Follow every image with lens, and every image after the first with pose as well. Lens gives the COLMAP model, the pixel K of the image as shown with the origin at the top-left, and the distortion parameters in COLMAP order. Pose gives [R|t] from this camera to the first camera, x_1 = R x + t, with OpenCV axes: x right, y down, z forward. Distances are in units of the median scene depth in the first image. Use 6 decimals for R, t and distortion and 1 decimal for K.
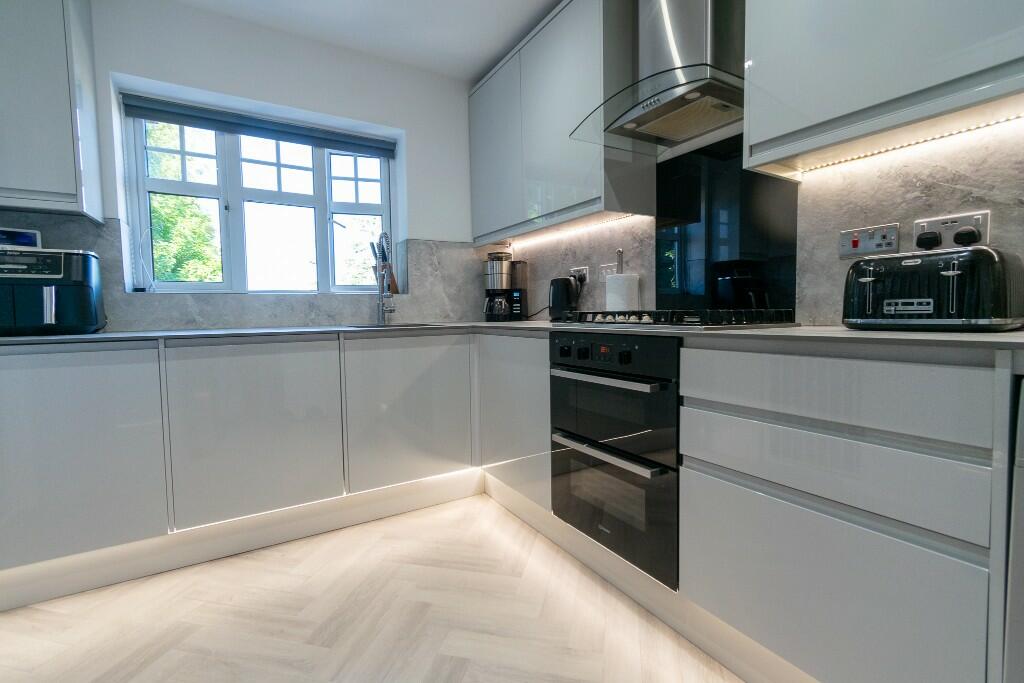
lens RADIAL K [[450.9, 0, 509.0], [0, 450.9, 338.2], [0, 0, 1]] dist [-0.001313, -0.000510]
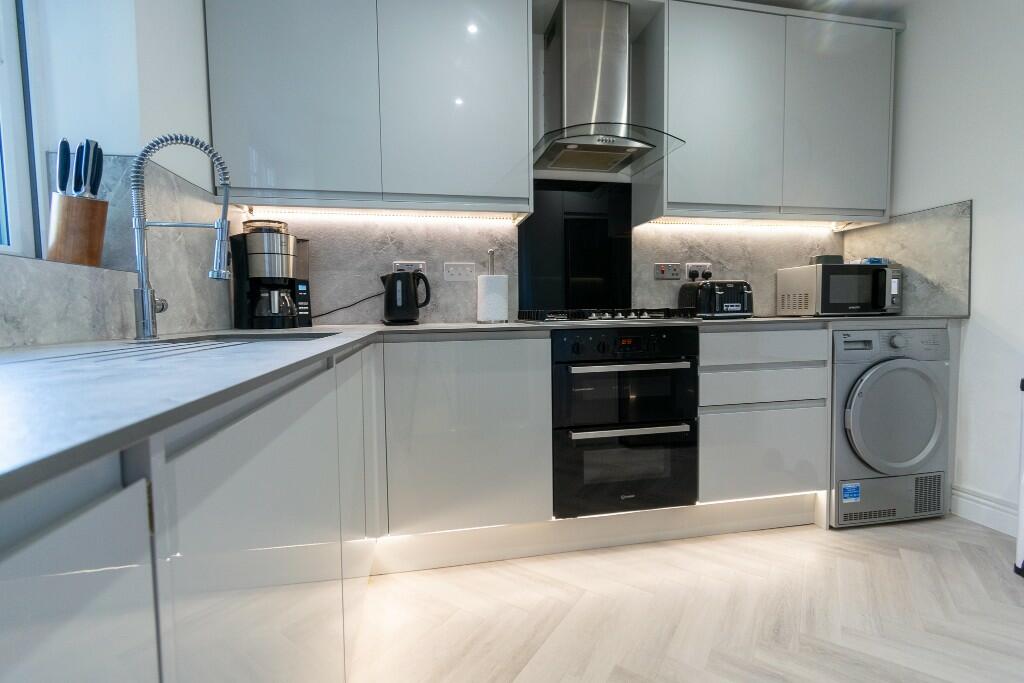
lens RADIAL K [[450.9, 0, 509.6], [0, 450.9, 336.9], [0, 0, 1]] dist [-0.001313, -0.000510]
pose [[0.345462, -0.042323, 0.937478, -1.046102], [0.064401, 0.997697, 0.021310, -0.033135], [-0.936220, 0.053013, 0.347392, 0.933943]]
